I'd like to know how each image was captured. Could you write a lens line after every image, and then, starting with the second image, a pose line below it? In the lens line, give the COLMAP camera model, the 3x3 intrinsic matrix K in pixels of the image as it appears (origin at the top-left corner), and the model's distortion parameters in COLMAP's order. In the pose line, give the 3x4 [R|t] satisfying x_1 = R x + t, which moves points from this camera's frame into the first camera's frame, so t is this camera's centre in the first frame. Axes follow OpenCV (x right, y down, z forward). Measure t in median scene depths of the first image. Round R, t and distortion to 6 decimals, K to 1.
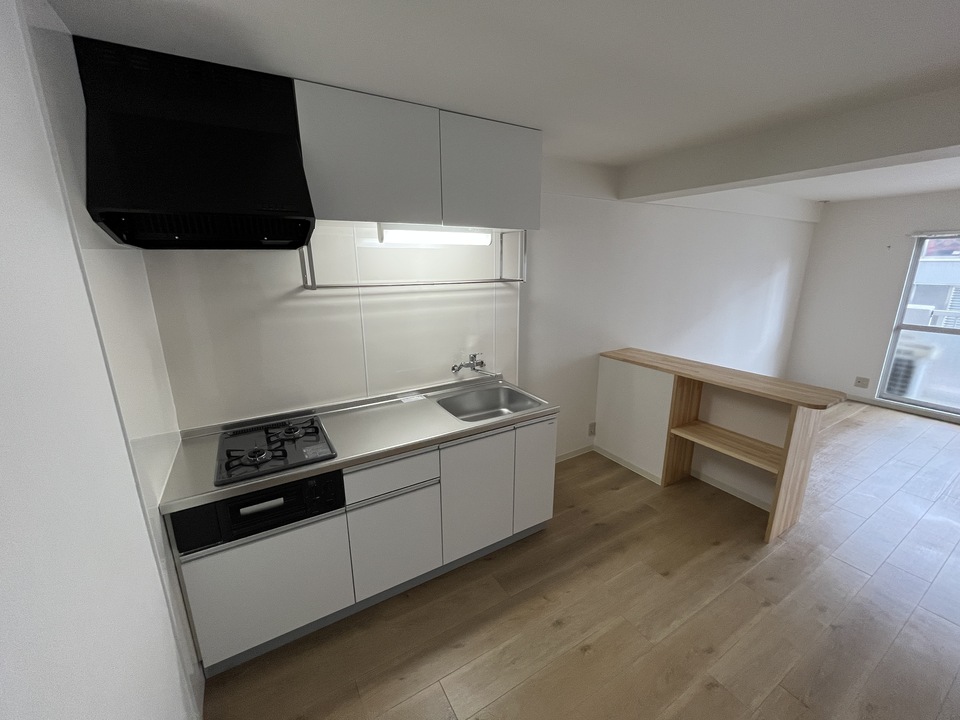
lens RADIAL K [[387.1, 0, 478.9], [0, 387.1, 359.5], [0, 0, 1]] dist [-0.001957, -0.000228]
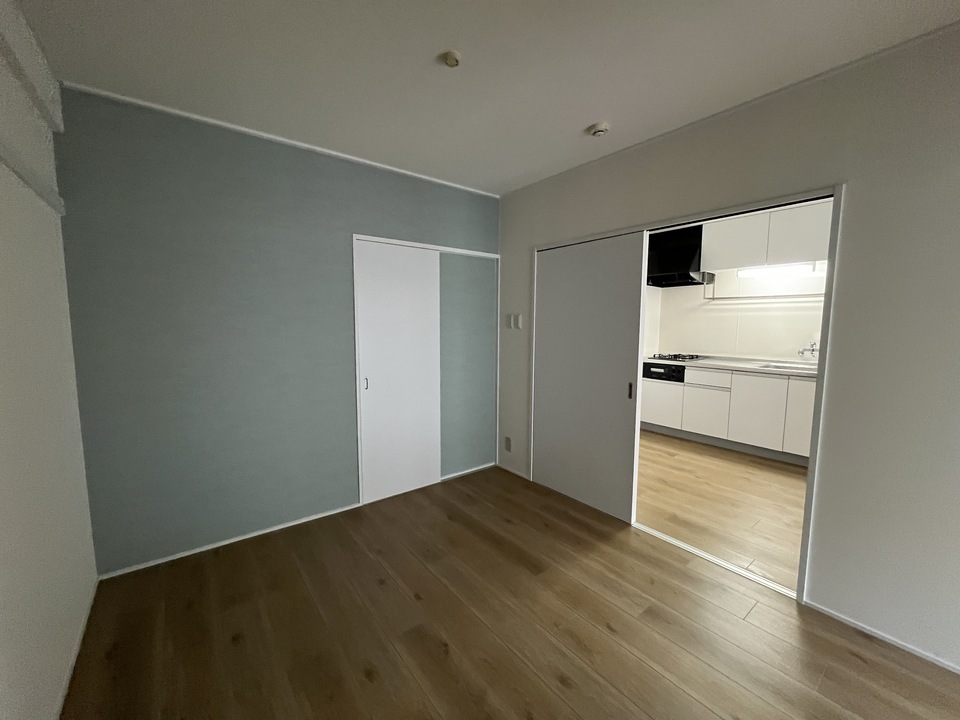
lens RADIAL K [[387.1, 0, 479.7], [0, 387.1, 356.6], [0, 0, 1]] dist [-0.001957, -0.000228]
pose [[0.126632, 0.094352, -0.987452, 1.297838], [-0.249857, 0.966403, 0.060298, 0.266649], [0.959966, 0.239086, 0.145952, -0.444484]]
